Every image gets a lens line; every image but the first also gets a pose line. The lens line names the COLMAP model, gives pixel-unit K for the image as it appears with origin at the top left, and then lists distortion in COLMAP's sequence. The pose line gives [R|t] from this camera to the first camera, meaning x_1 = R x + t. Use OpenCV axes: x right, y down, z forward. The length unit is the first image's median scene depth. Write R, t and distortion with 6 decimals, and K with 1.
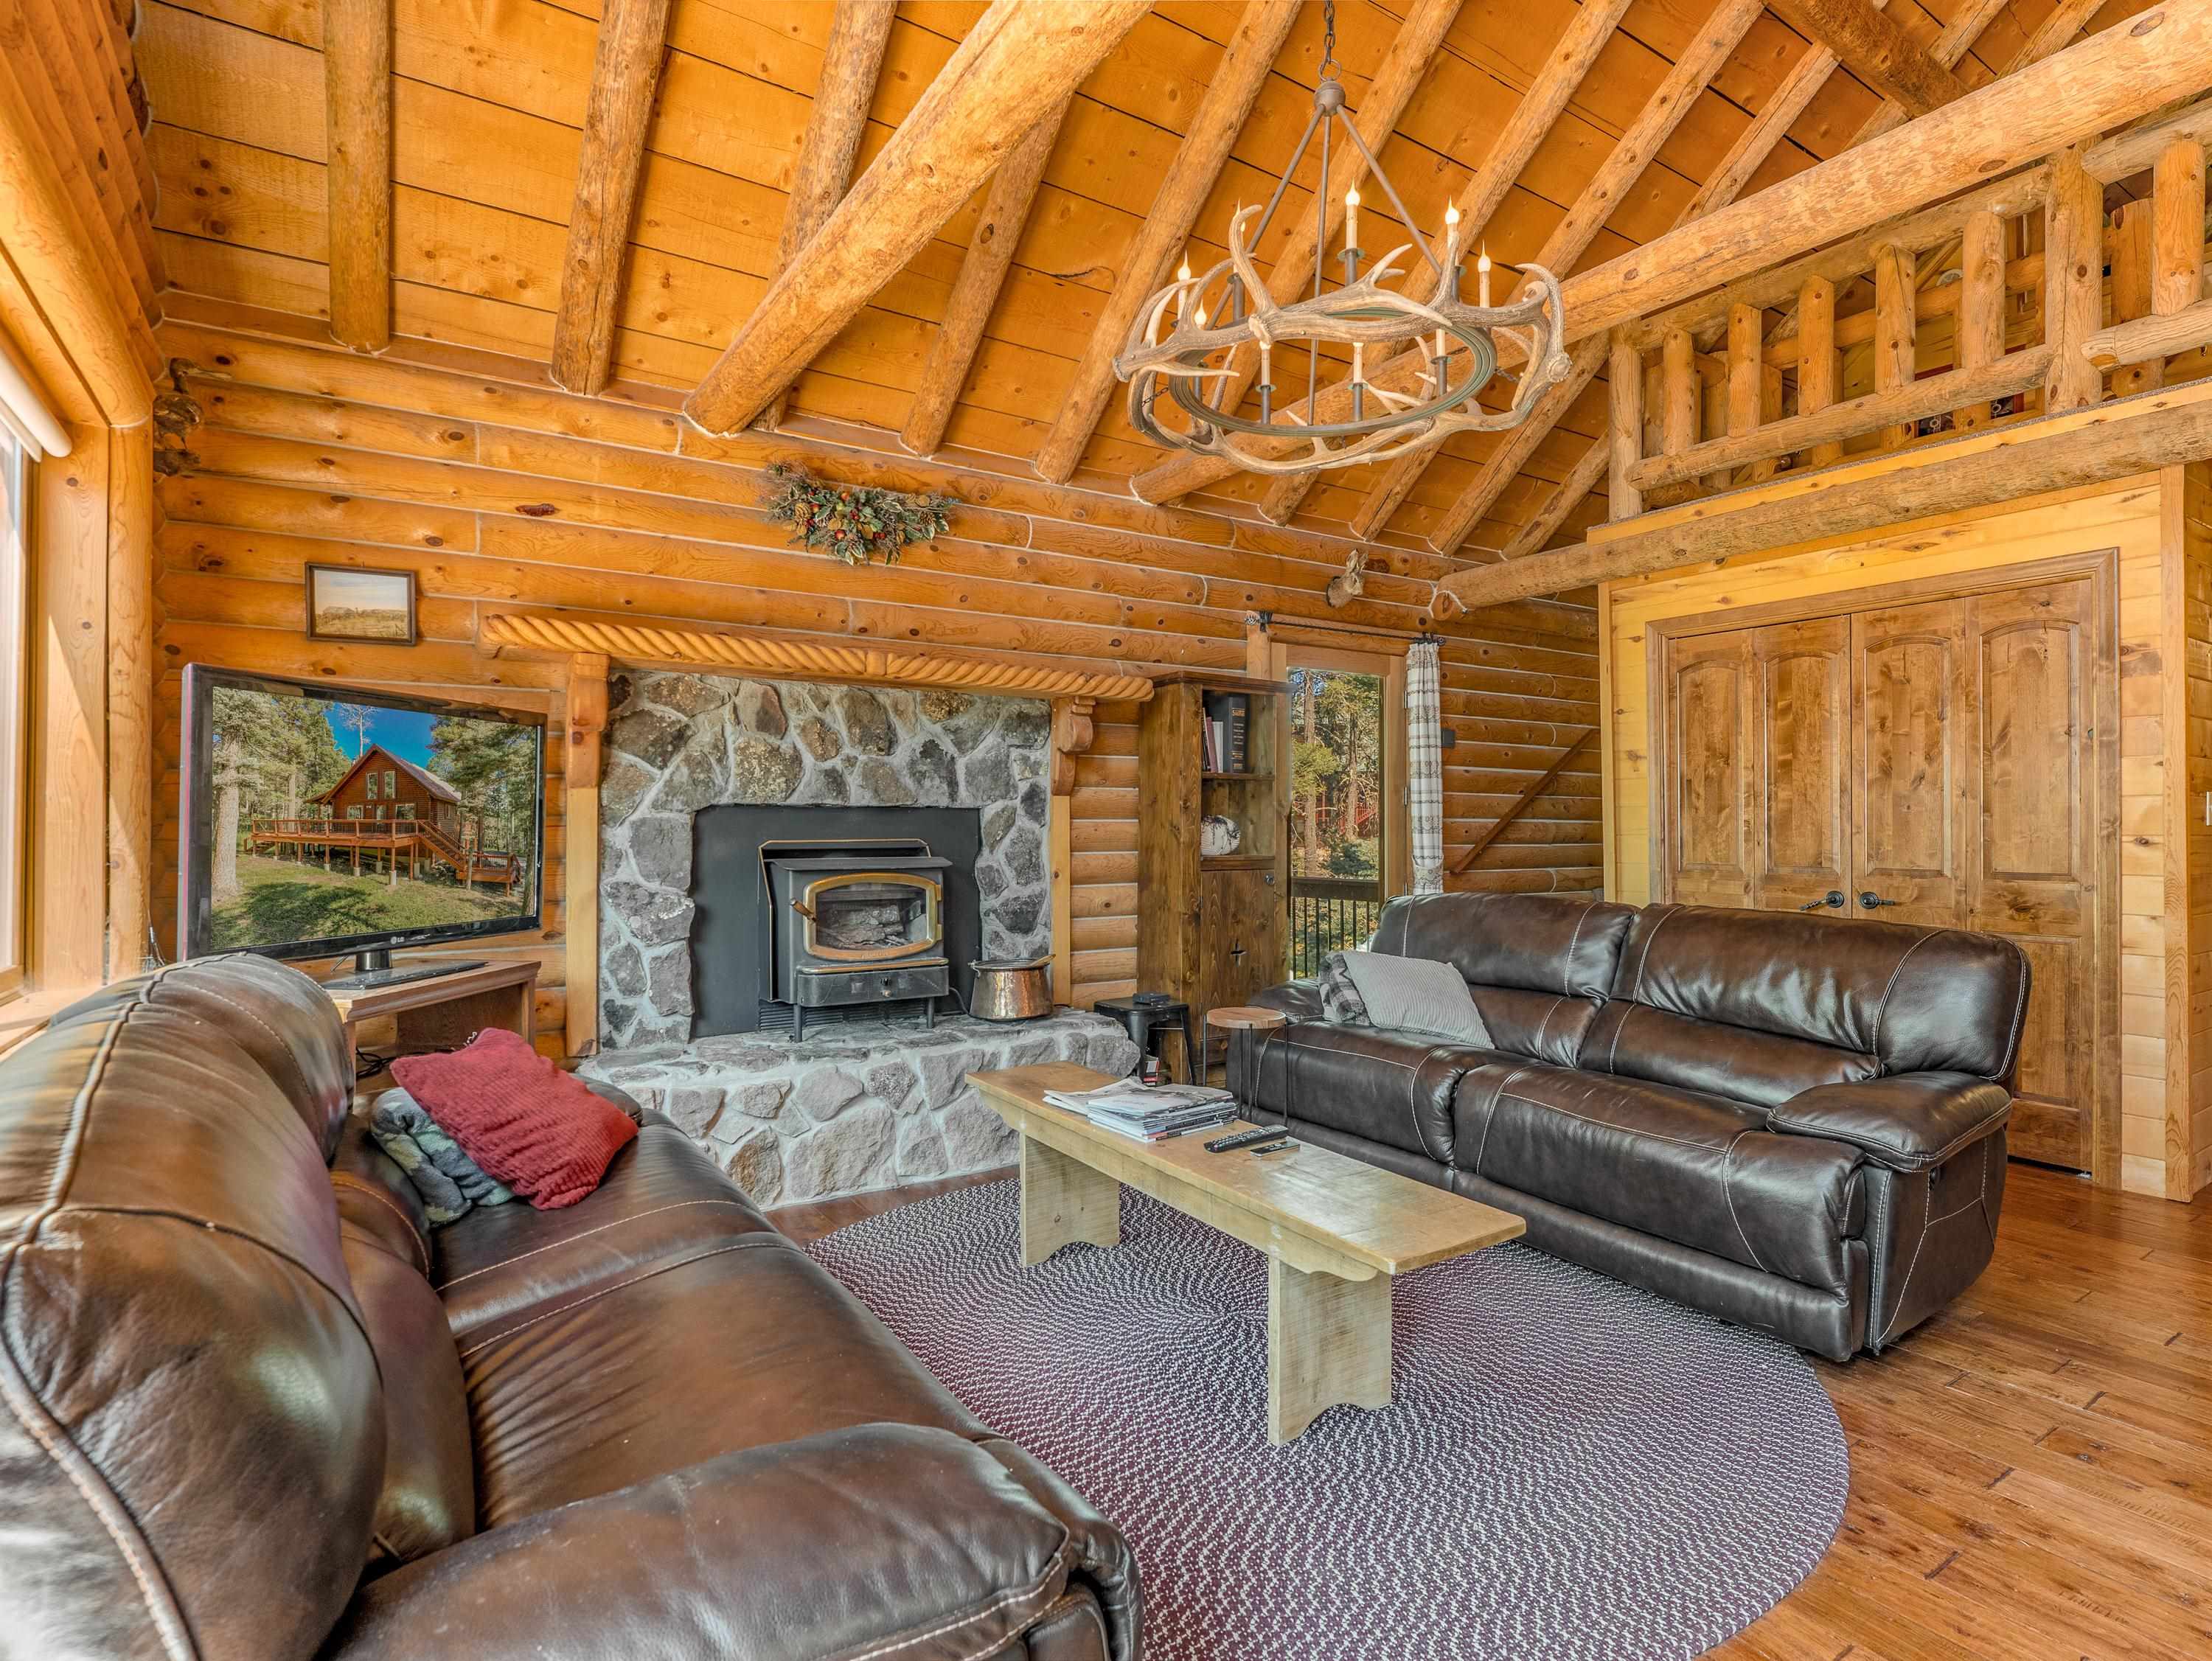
lens RADIAL K [[1128.4, 0, 1109.2], [0, 1128.4, 829.0], [0, 0, 1]] dist [-0.009198, -0.001203]
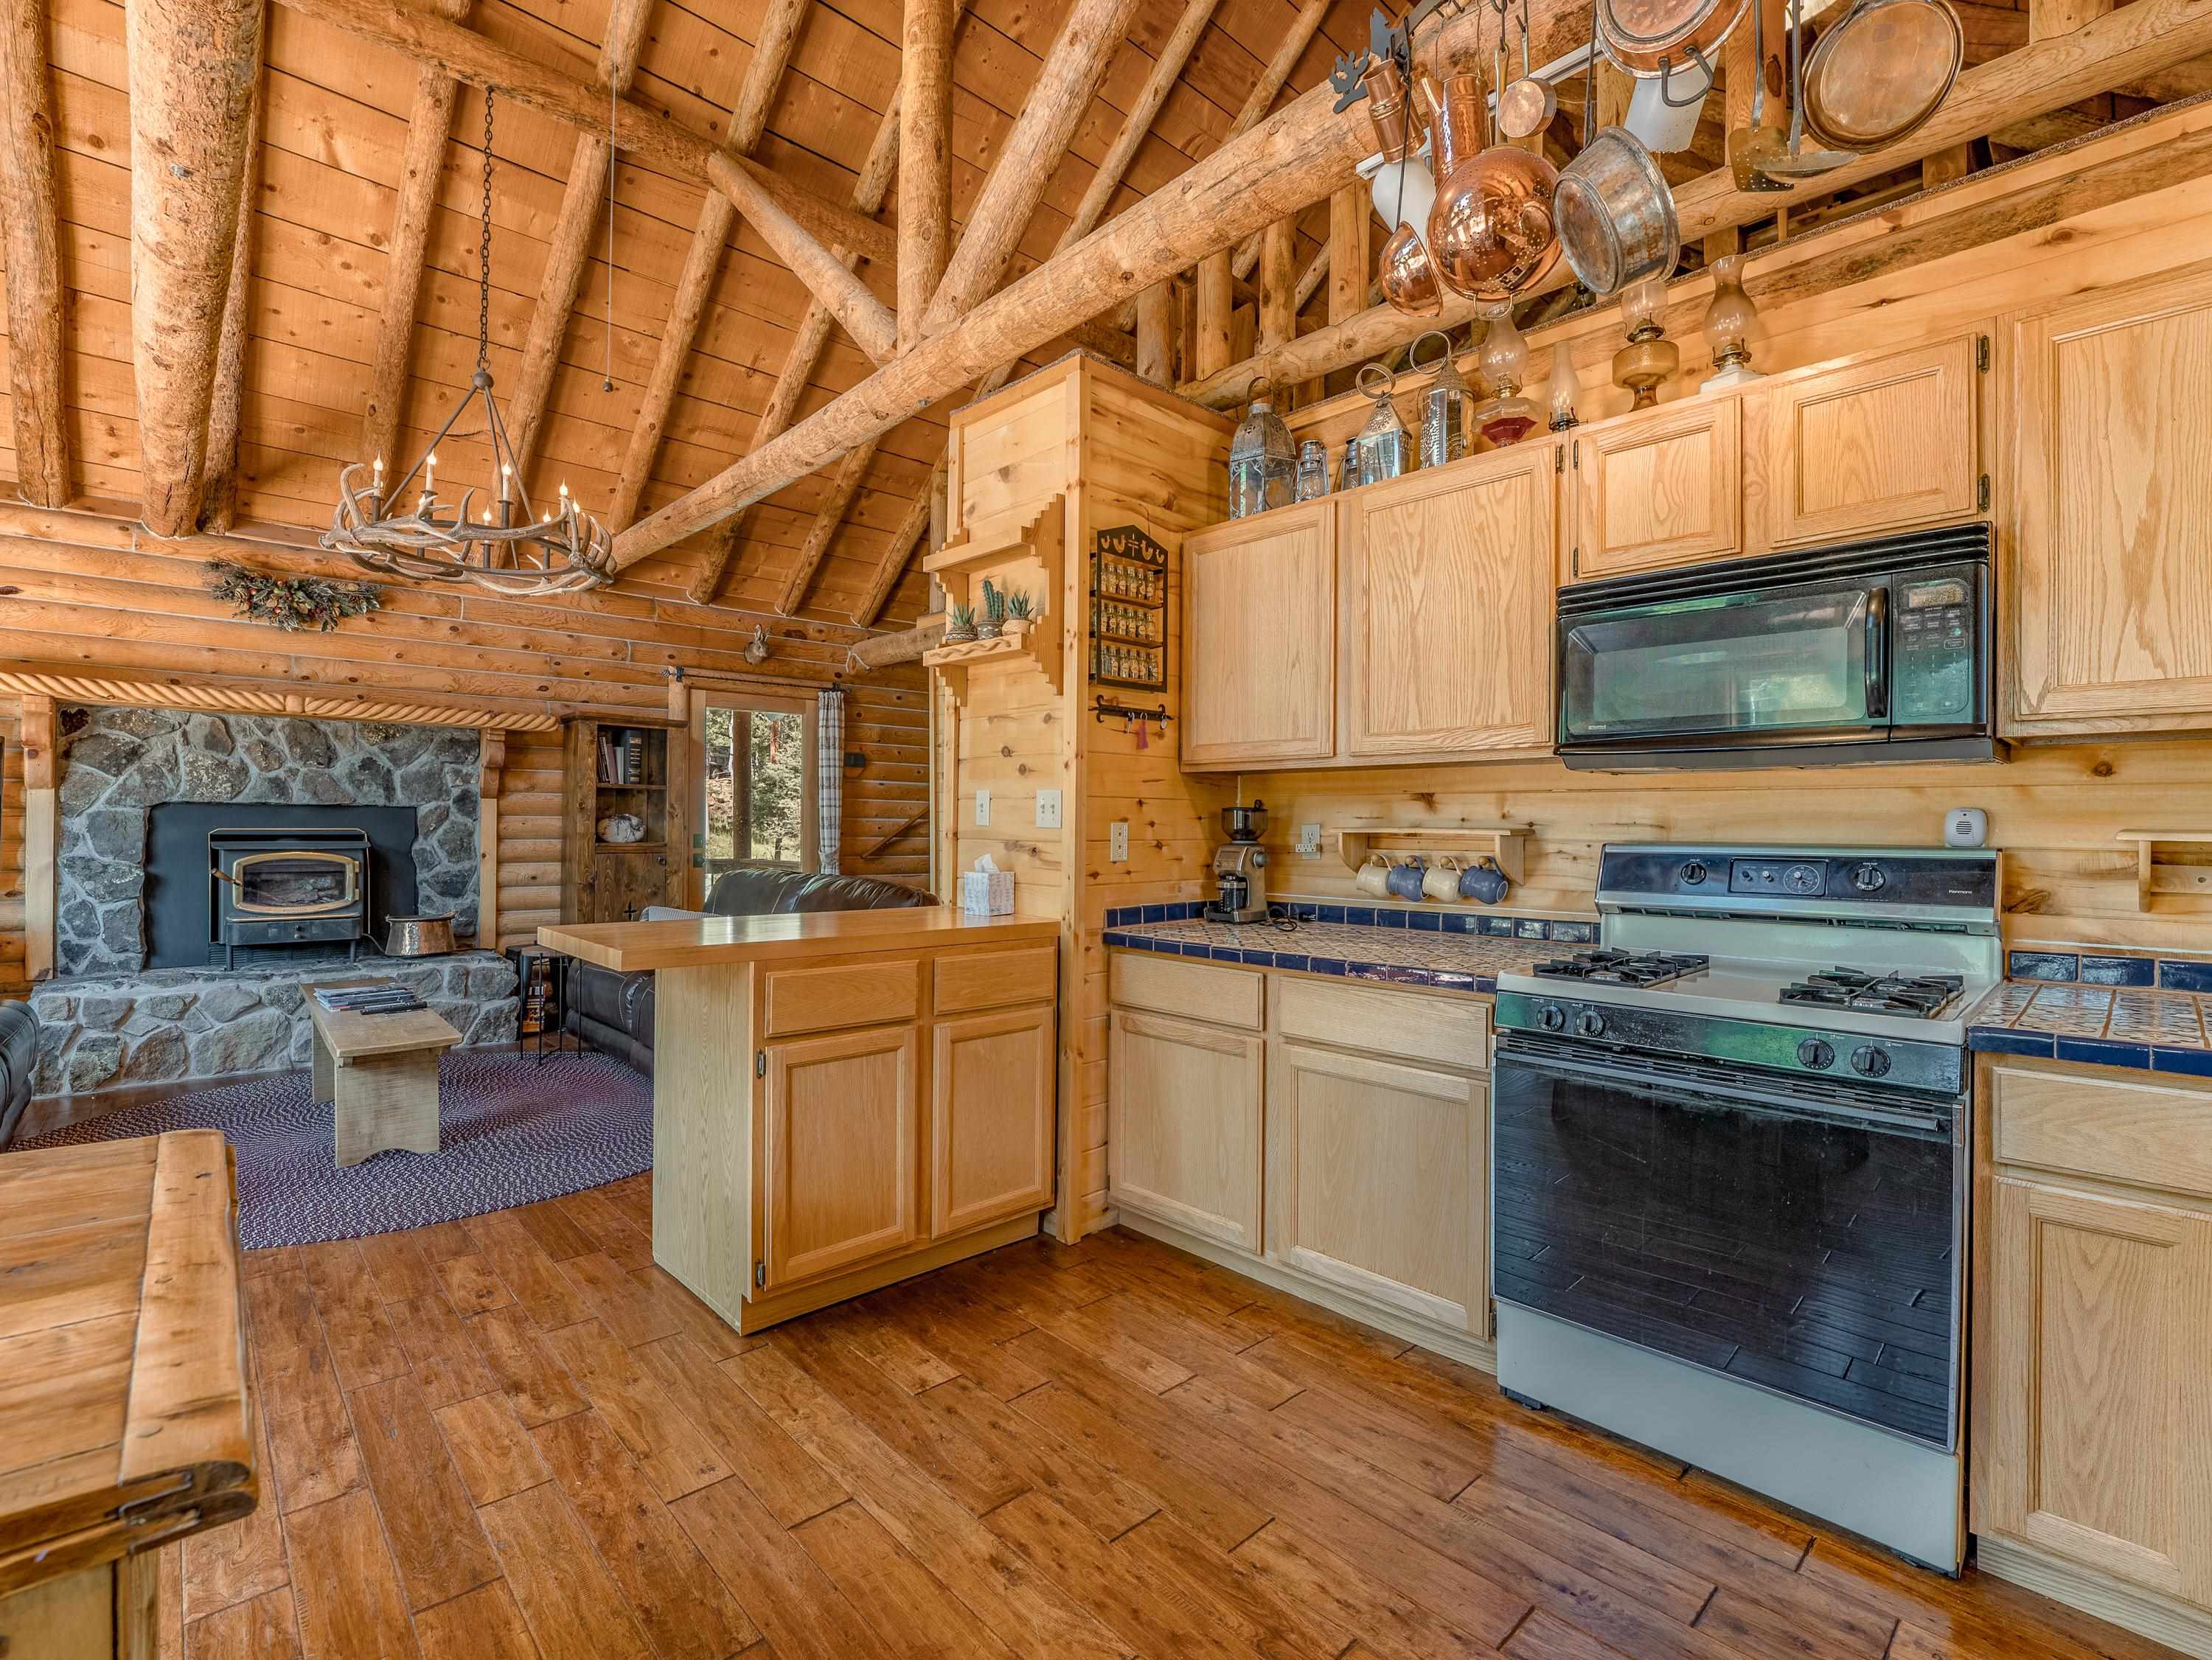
lens RADIAL K [[1008.2, 0, 1104.9], [0, 1008.2, 829.1], [0, 0, 1]] dist [-0.026201, 0.003359]
pose [[0.984155, 0.011101, 0.176960, 0.598320], [-0.012038, 0.999919, 0.004221, -0.007456], [-0.176899, -0.006285, 0.984209, -0.423044]]
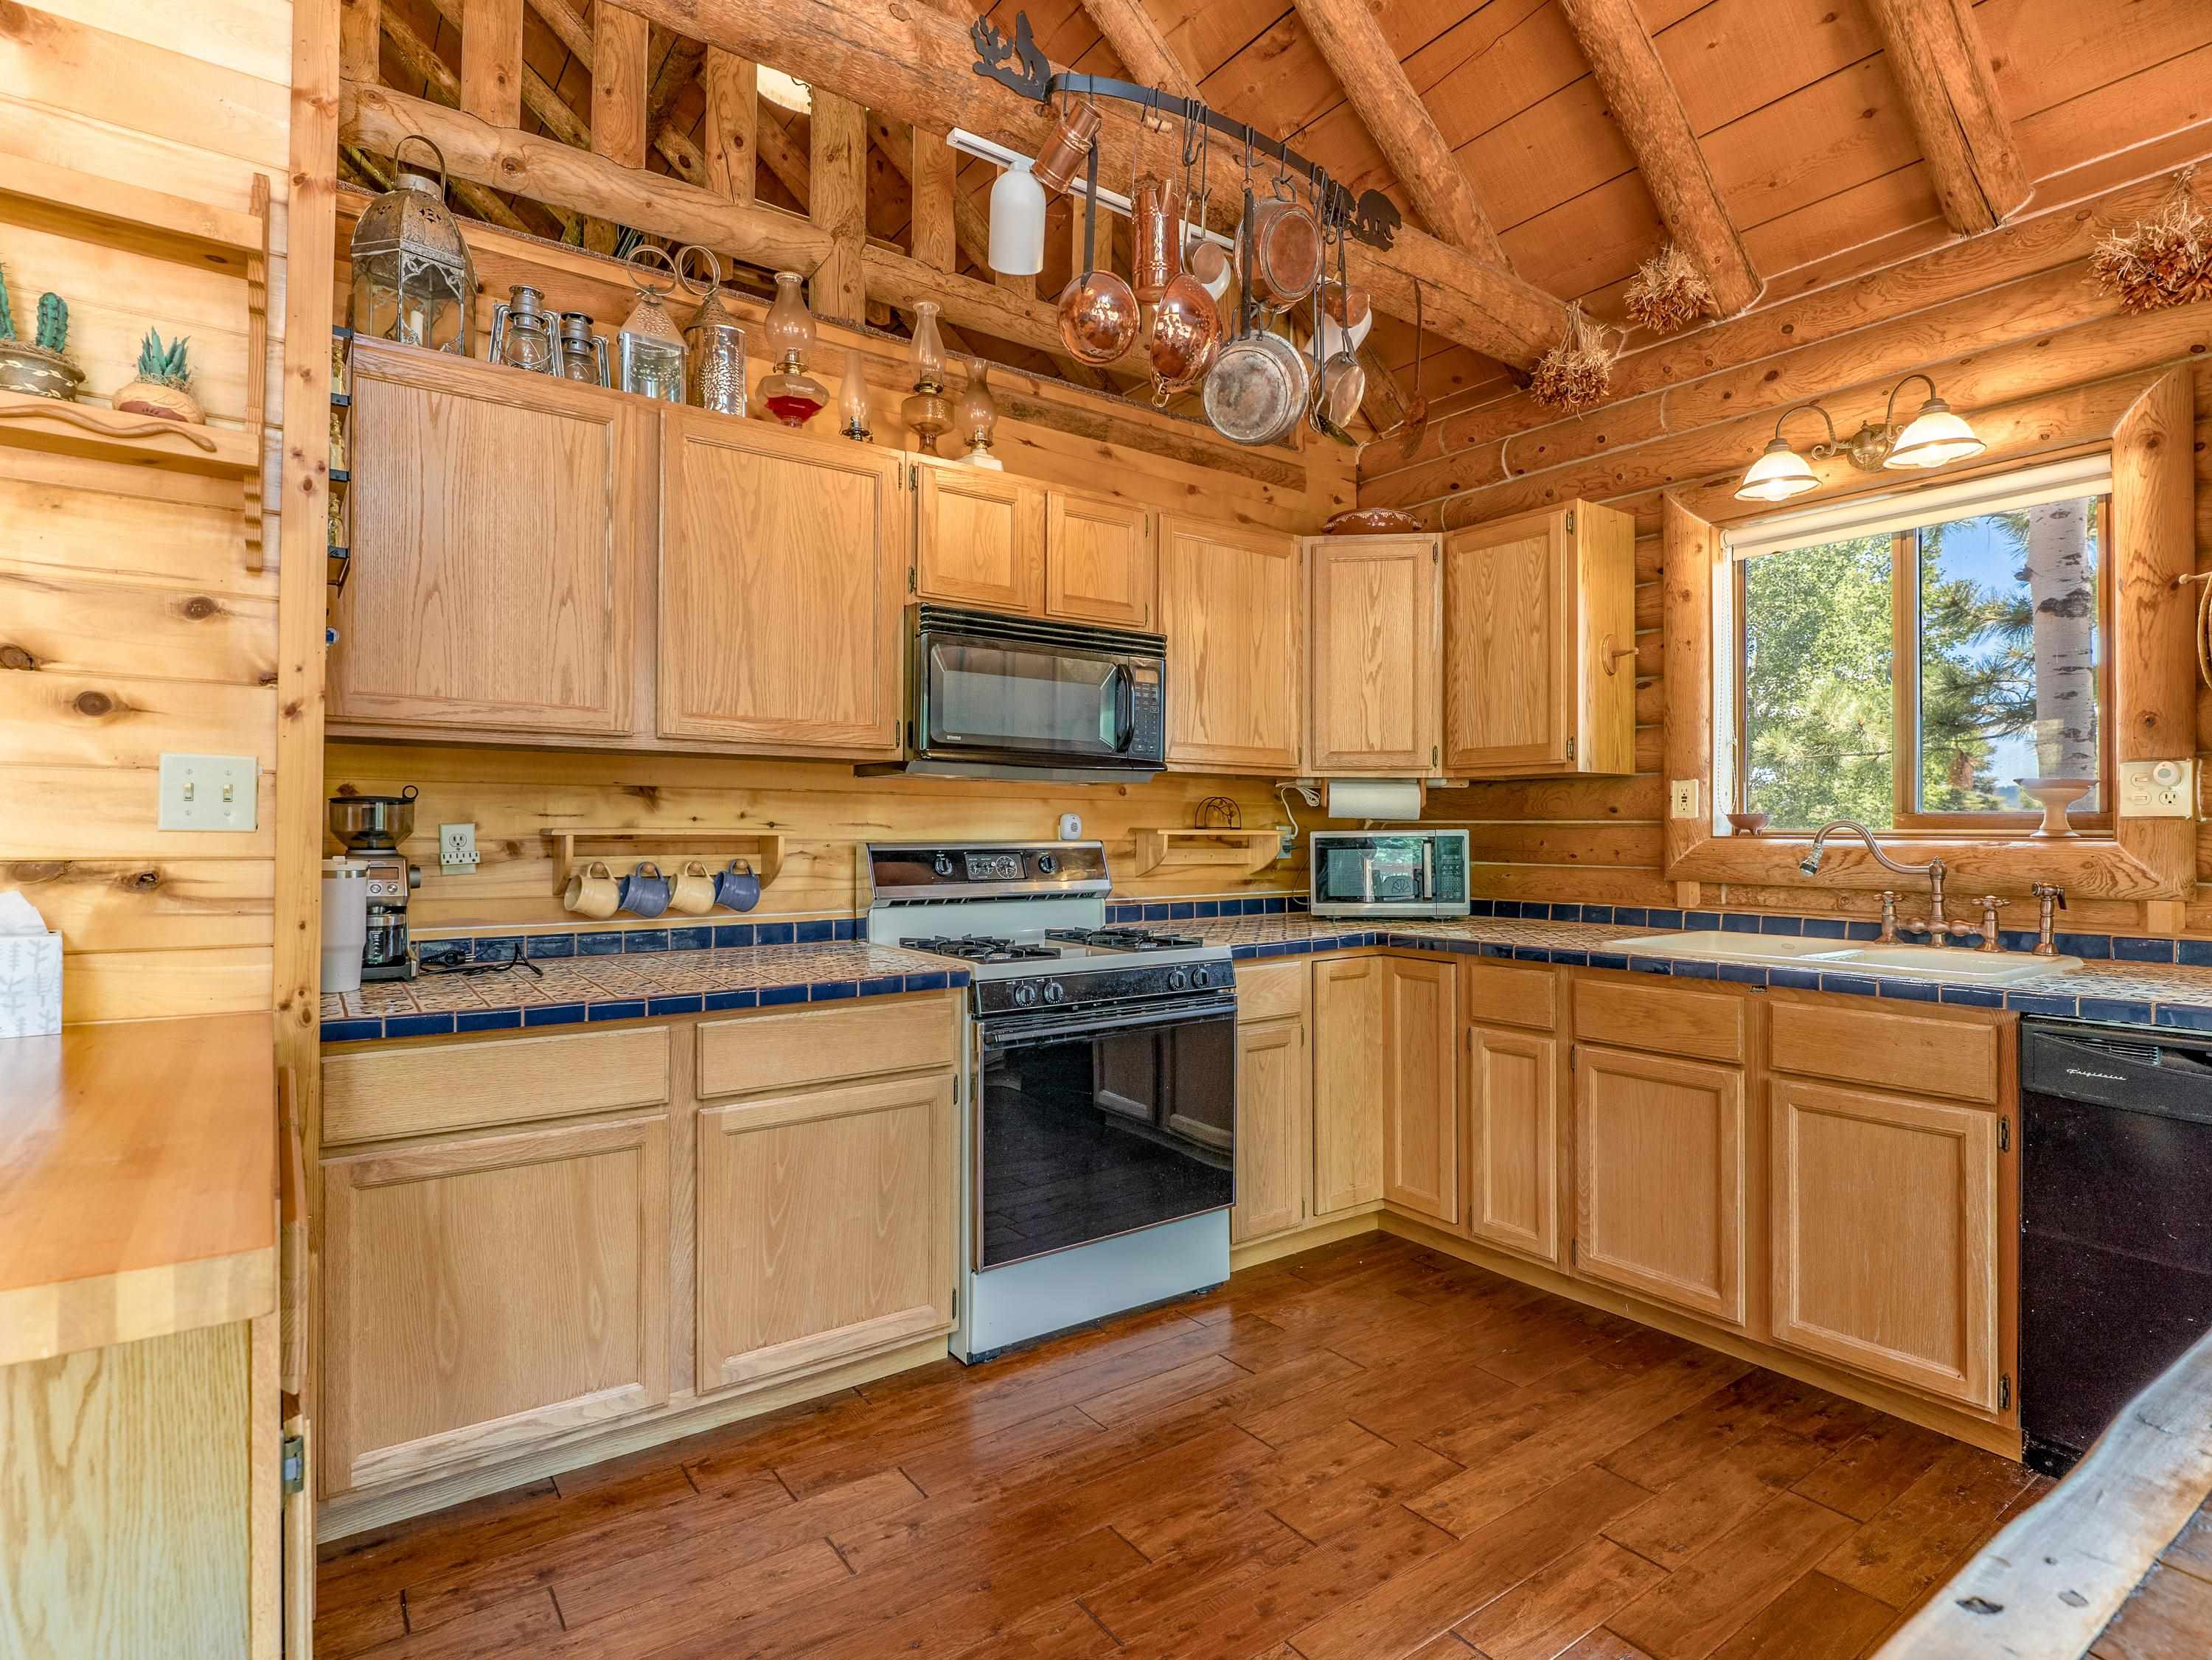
lens RADIAL K [[1128.3, 0, 1109.2], [0, 1128.3, 828.5], [0, 0, 1]] dist [-0.009198, -0.001203]
pose [[-0.041410, 0.006911, 0.999118, 0.250200], [-0.004084, 0.999967, -0.007086, -0.004050], [-0.999134, -0.004374, -0.041380, 0.028268]]
